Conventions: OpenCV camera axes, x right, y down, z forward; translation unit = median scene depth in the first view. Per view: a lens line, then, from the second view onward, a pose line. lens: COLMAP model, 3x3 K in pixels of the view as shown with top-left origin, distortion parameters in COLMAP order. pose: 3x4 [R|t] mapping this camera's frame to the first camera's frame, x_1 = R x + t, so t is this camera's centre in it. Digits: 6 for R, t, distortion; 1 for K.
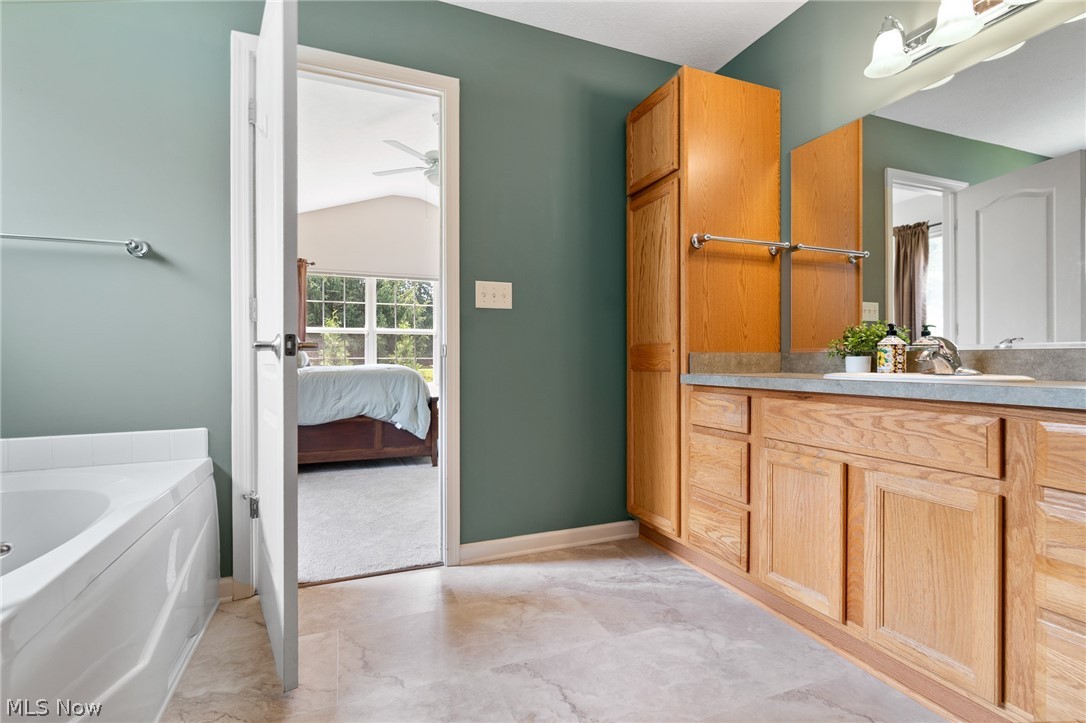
lens RADIAL K [[483.8, 0, 553.5], [0, 483.8, 361.6], [0, 0, 1]] dist [0.006744, -0.003846]
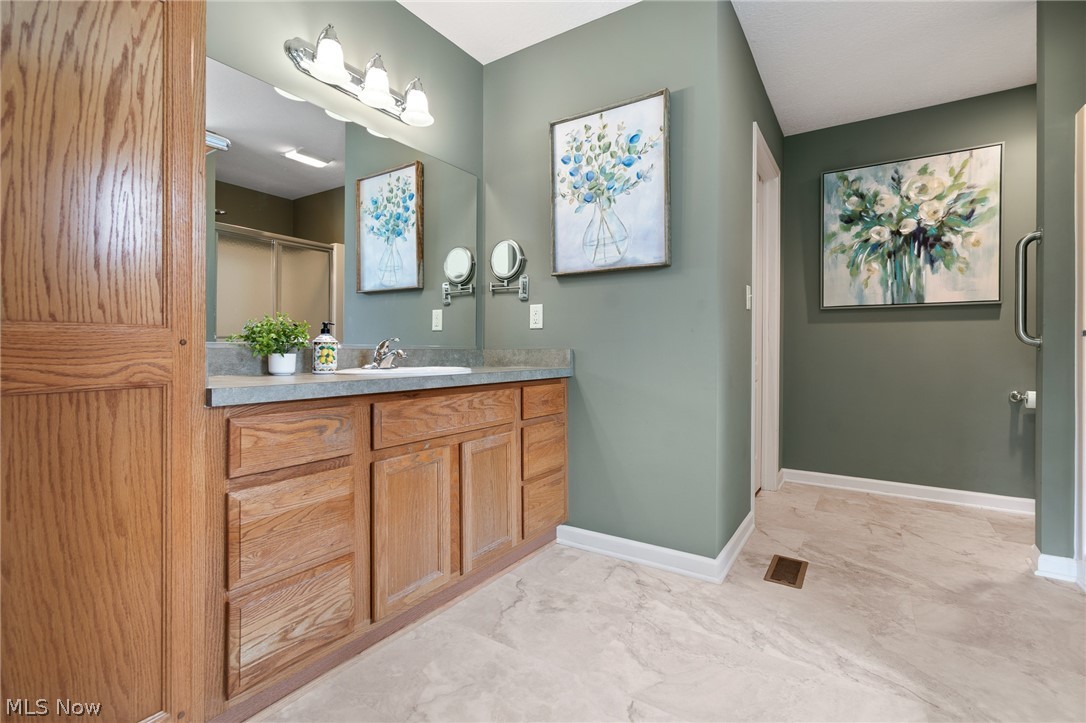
lens RADIAL K [[483.8, 0, 551.9], [0, 483.8, 351.7], [0, 0, 1]] dist [0.006744, -0.003846]
pose [[-0.537090, -0.002567, 0.843521, -0.467334], [0.001302, 0.999992, 0.003872, -0.019870], [-0.843524, 0.003178, -0.537083, 1.244212]]
